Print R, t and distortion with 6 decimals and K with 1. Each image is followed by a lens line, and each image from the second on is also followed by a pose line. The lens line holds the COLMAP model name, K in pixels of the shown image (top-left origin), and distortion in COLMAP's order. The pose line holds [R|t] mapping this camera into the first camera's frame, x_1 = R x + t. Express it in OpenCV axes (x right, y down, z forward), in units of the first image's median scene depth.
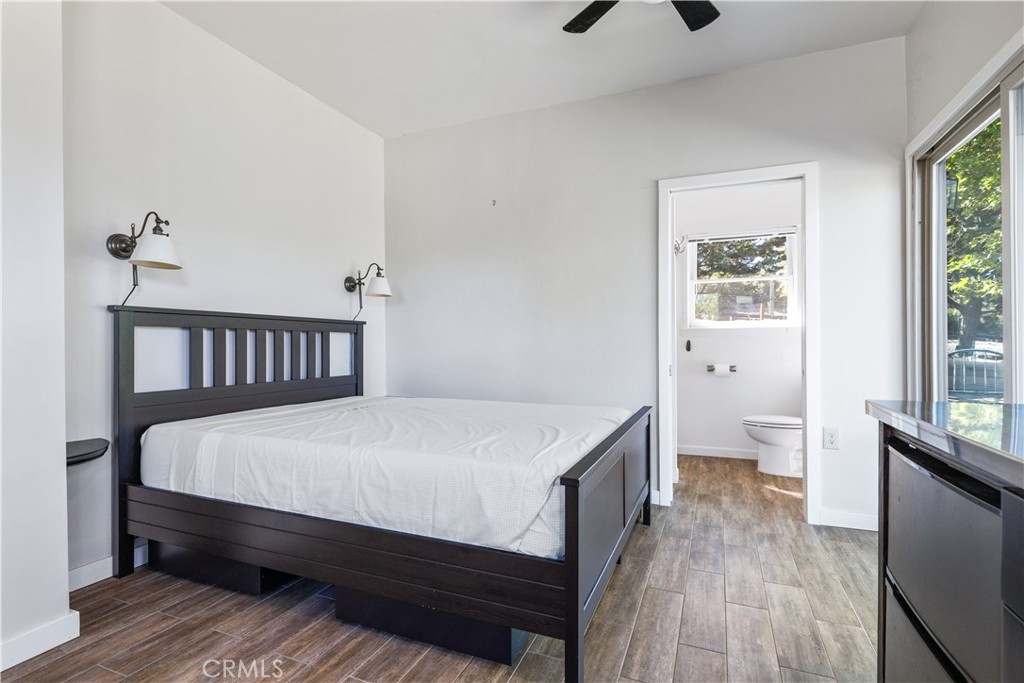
lens RADIAL K [[485.7, 0, 512.0], [0, 485.7, 341.5], [0, 0, 1]] dist [-0.000896, -0.000211]
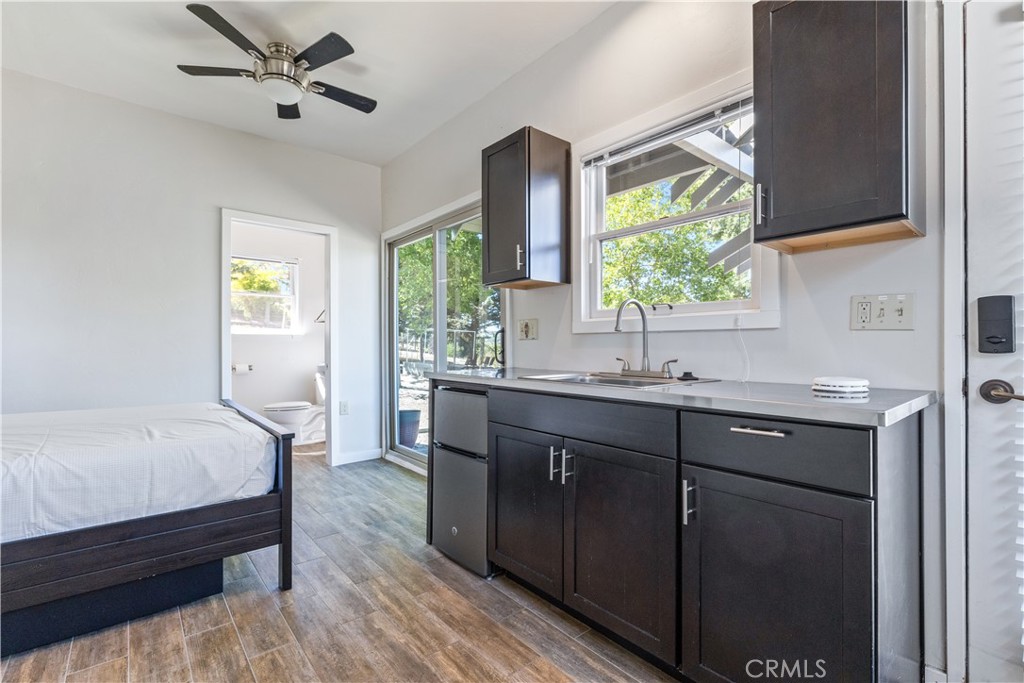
lens RADIAL K [[462.5, 0, 512.0], [0, 462.5, 341.5], [0, 0, 1]] dist [0.001293, 0.000216]
pose [[0.446011, 0.012154, 0.894945, -0.634338], [-0.003908, 0.999925, -0.011632, 0.001977], [-0.895019, 0.001691, 0.446025, -0.210345]]
